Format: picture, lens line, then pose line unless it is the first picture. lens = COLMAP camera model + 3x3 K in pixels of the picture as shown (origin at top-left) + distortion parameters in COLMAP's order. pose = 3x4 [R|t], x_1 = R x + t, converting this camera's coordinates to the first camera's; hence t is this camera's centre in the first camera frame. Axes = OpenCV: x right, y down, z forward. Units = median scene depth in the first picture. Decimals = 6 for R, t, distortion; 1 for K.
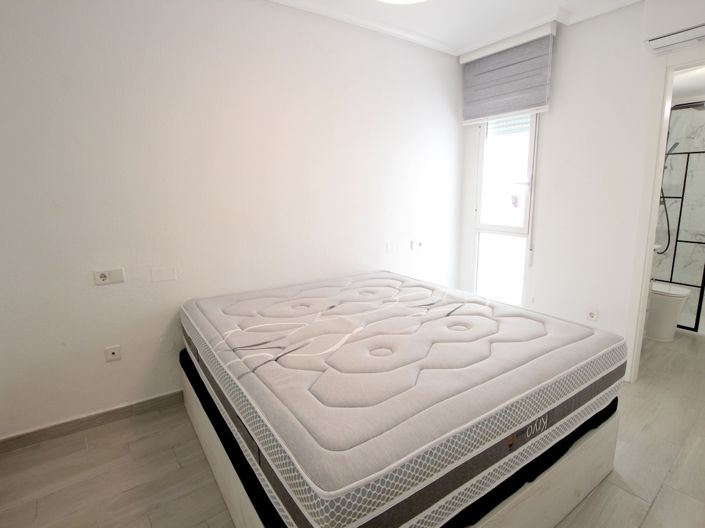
lens RADIAL K [[378.5, 0, 352.7], [0, 378.5, 250.3], [0, 0, 1]] dist [-0.004935, -0.000663]
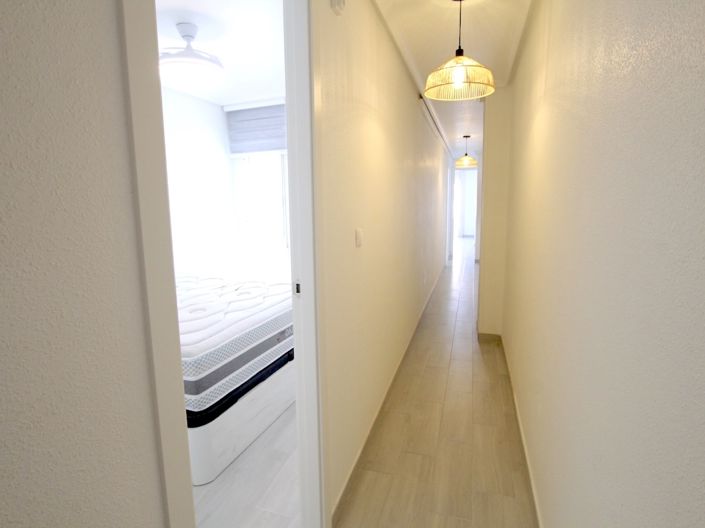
lens RADIAL K [[378.5, 0, 352.7], [0, 378.5, 250.3], [0, 0, 1]] dist [-0.004935, -0.000663]
pose [[0.830093, -0.080211, 0.551826, -0.140952], [0.099860, 0.994986, -0.005589, 0.051463], [-0.548610, 0.059745, 0.833941, -0.403985]]
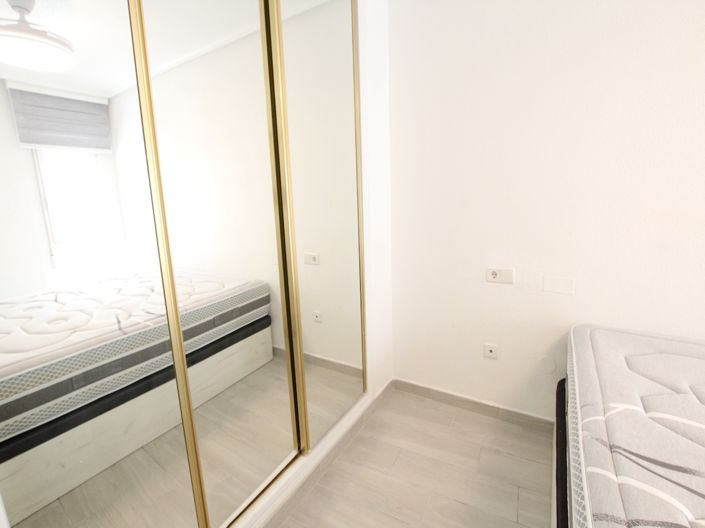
lens RADIAL K [[337.7, 0, 352.5], [0, 337.7, 264.0], [0, 0, 1]] dist [-0.003233, -0.000285]
pose [[0.438784, 0.180324, -0.880313, -0.050172], [-0.108295, 0.983129, 0.147406, -0.043586], [0.892043, 0.030654, 0.450910, 0.257092]]
